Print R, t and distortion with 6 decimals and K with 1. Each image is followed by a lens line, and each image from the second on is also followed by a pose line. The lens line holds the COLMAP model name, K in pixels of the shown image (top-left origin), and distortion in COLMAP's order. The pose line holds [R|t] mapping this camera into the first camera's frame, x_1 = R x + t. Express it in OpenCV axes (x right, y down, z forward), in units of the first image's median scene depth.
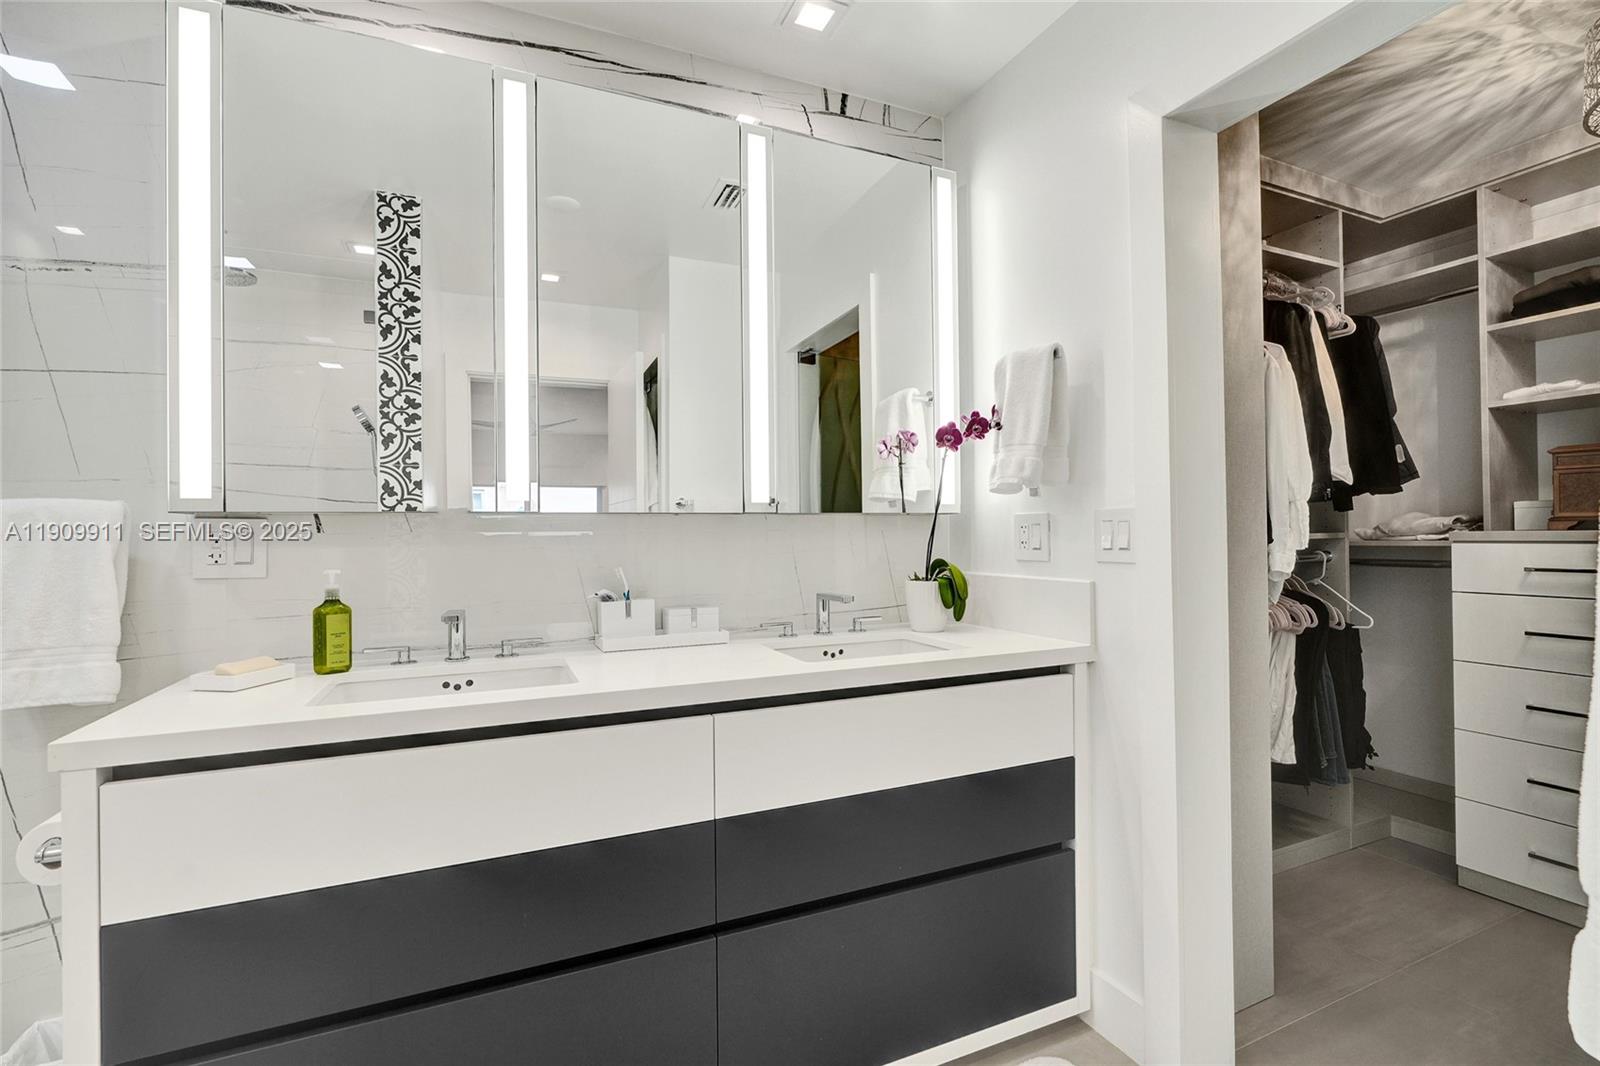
lens RADIAL K [[729.8, 0, 800.0], [0, 729.8, 533.0], [0, 0, 1]] dist [-0.004710, -0.000061]
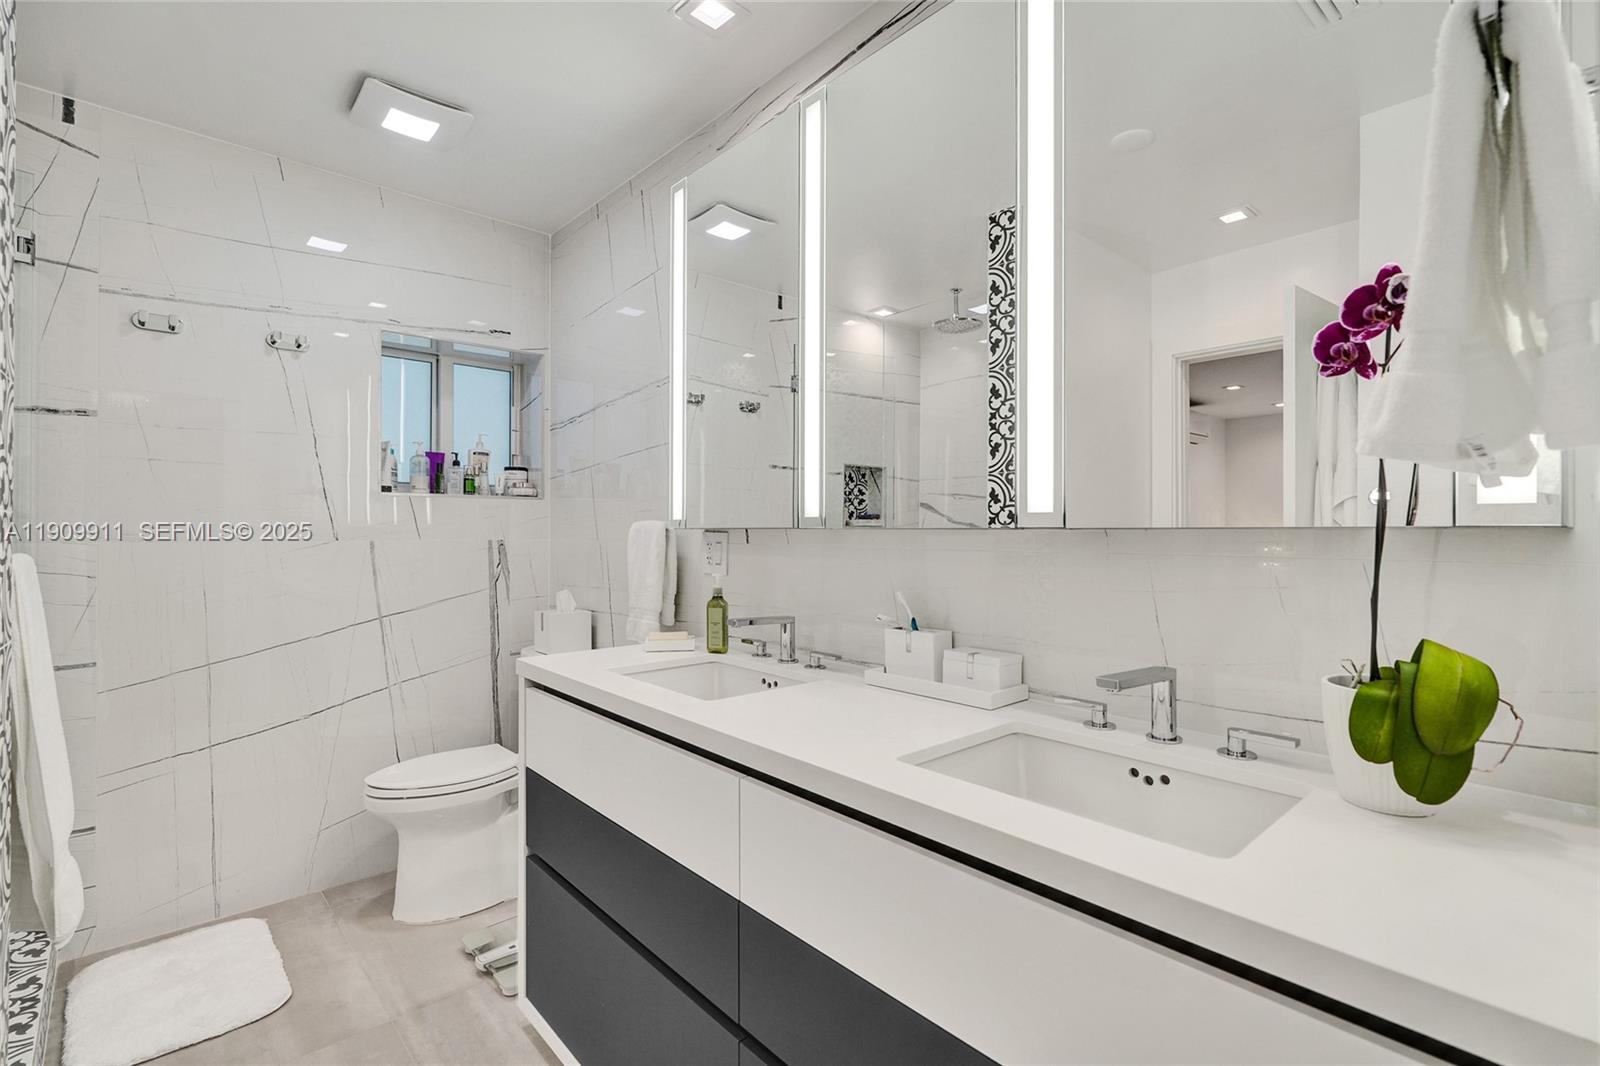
lens RADIAL K [[738.2, 0, 800.0], [0, 738.2, 533.0], [0, 0, 1]] dist [-0.023365, -0.000255]
pose [[0.301526, 0.013743, -0.953359, 0.507411], [-0.002117, 0.999903, 0.013745, -0.030791], [0.953456, -0.002126, 0.301525, 0.583580]]
